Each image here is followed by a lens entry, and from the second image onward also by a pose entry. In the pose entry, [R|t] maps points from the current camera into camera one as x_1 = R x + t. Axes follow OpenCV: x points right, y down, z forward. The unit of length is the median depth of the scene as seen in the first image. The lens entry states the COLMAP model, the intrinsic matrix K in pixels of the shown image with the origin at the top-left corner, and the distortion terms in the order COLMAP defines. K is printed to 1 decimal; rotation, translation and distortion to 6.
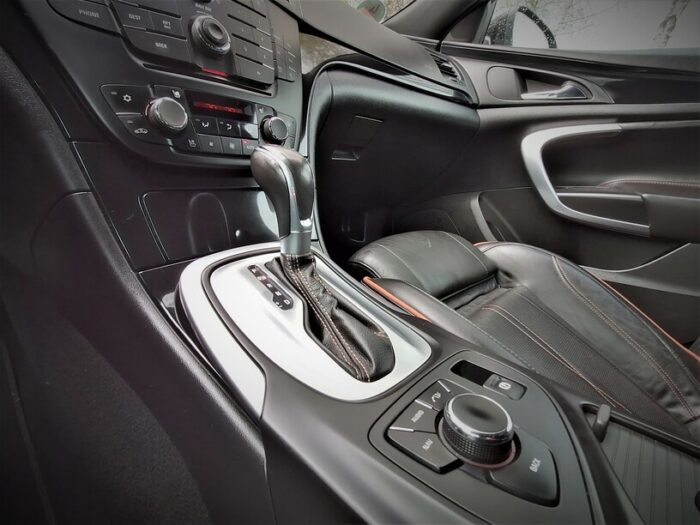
lens RADIAL K [[344.0, 0, 349.7], [0, 344.0, 263.7], [0, 0, 1]] dist [0.005658, 0.000339]
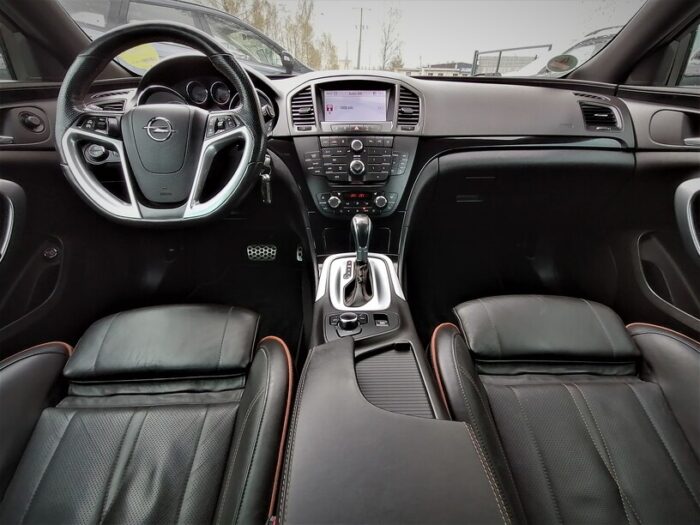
lens RADIAL K [[344.0, 0, 350.3], [0, 344.0, 261.3], [0, 0, 1]] dist [0.005658, 0.000339]
pose [[0.669871, 0.194664, -0.716505, 0.611654], [-0.169904, 0.979602, 0.107297, -0.102606], [0.722776, 0.049862, 0.689281, -0.300496]]
